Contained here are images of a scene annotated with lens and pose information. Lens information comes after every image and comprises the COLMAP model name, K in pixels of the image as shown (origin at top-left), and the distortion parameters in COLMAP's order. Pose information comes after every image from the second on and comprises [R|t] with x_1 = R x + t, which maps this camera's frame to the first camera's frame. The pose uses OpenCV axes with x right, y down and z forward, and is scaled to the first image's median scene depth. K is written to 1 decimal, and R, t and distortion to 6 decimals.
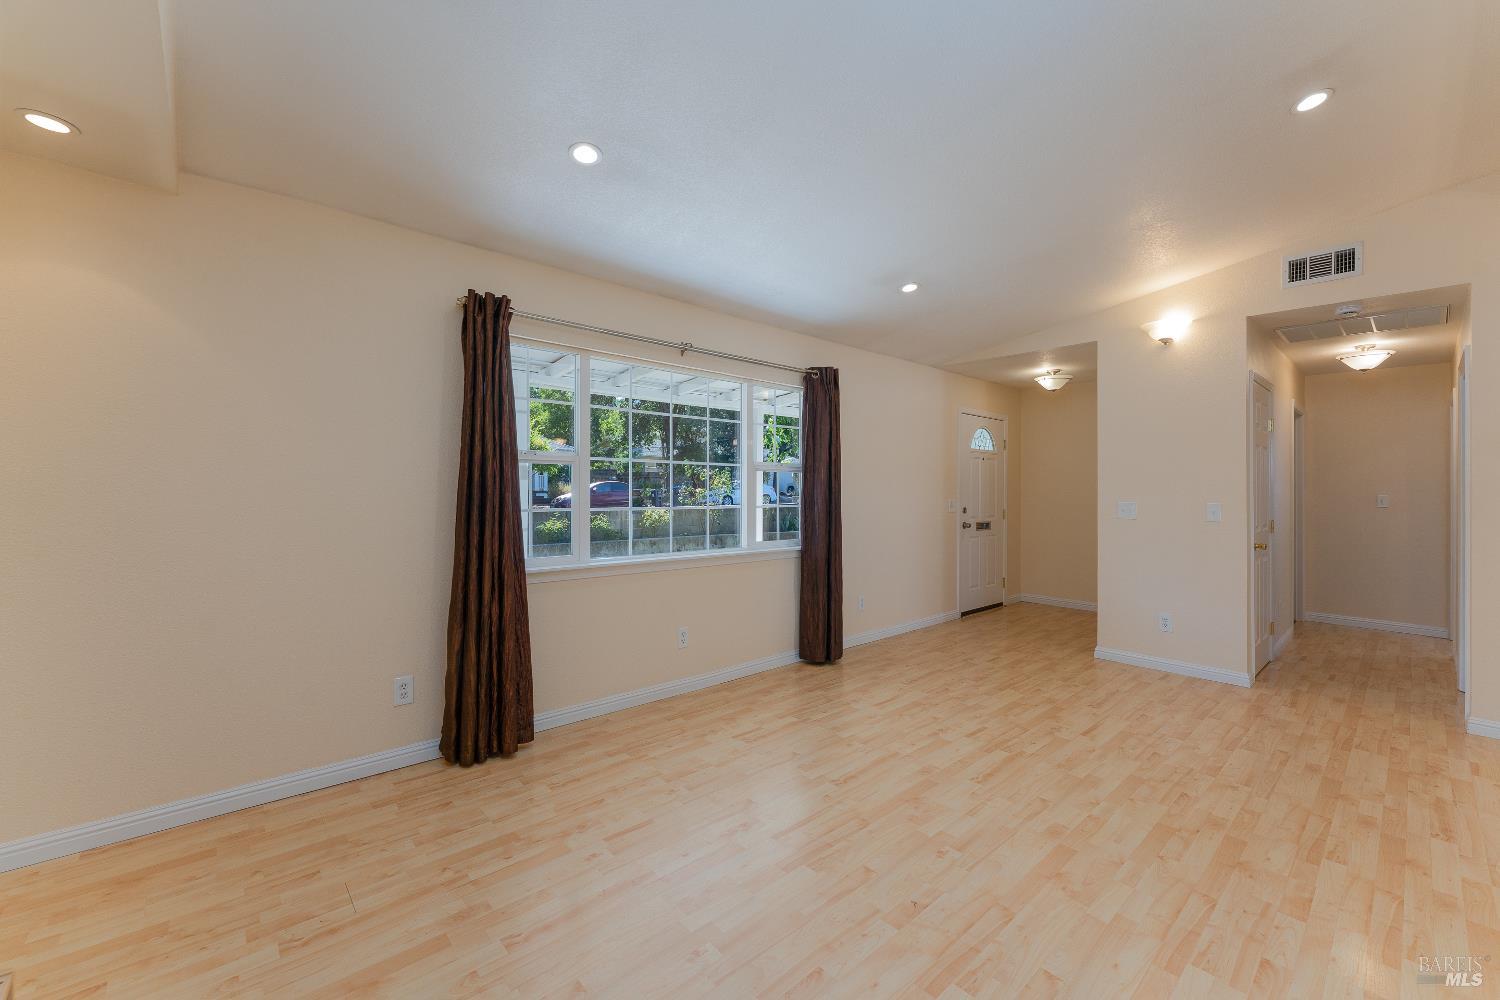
lens RADIAL K [[611.7, 0, 753.4], [0, 611.7, 477.4], [0, 0, 1]] dist [-0.003487, -0.000491]
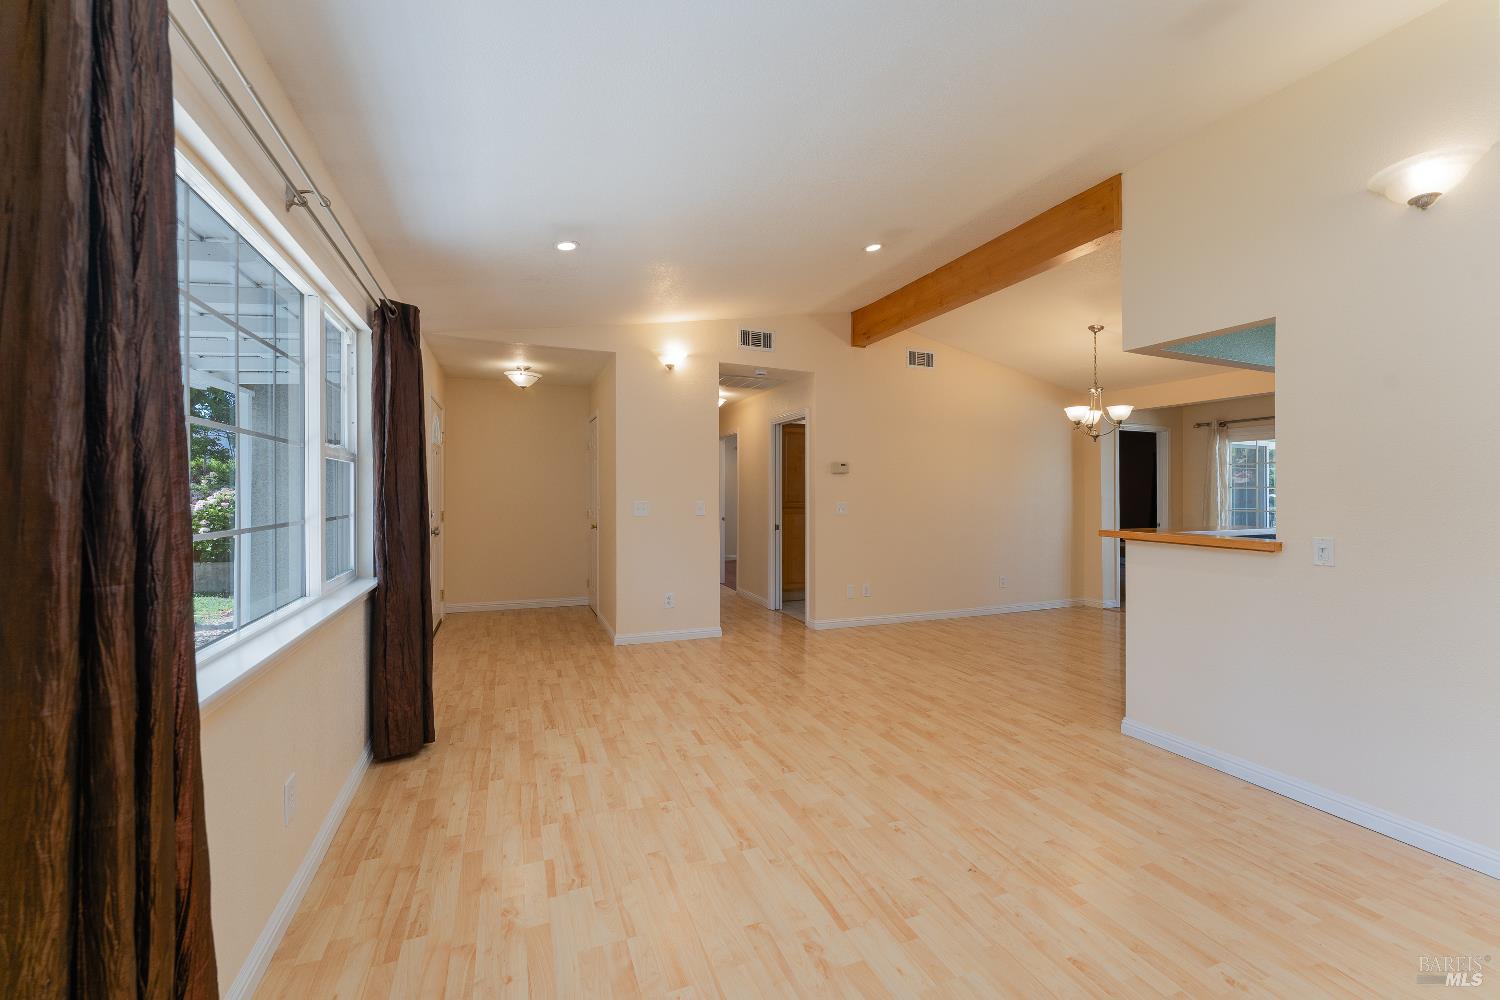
lens RADIAL K [[600.9, 0, 765.5], [0, 600.9, 486.1], [0, 0, 1]] dist [0.001257, -0.000144]
pose [[0.333902, 0.005376, 0.942593, -0.490208], [-0.023924, 0.999710, 0.002773, 0.004764], [-0.942304, -0.023476, 0.333933, 0.553094]]
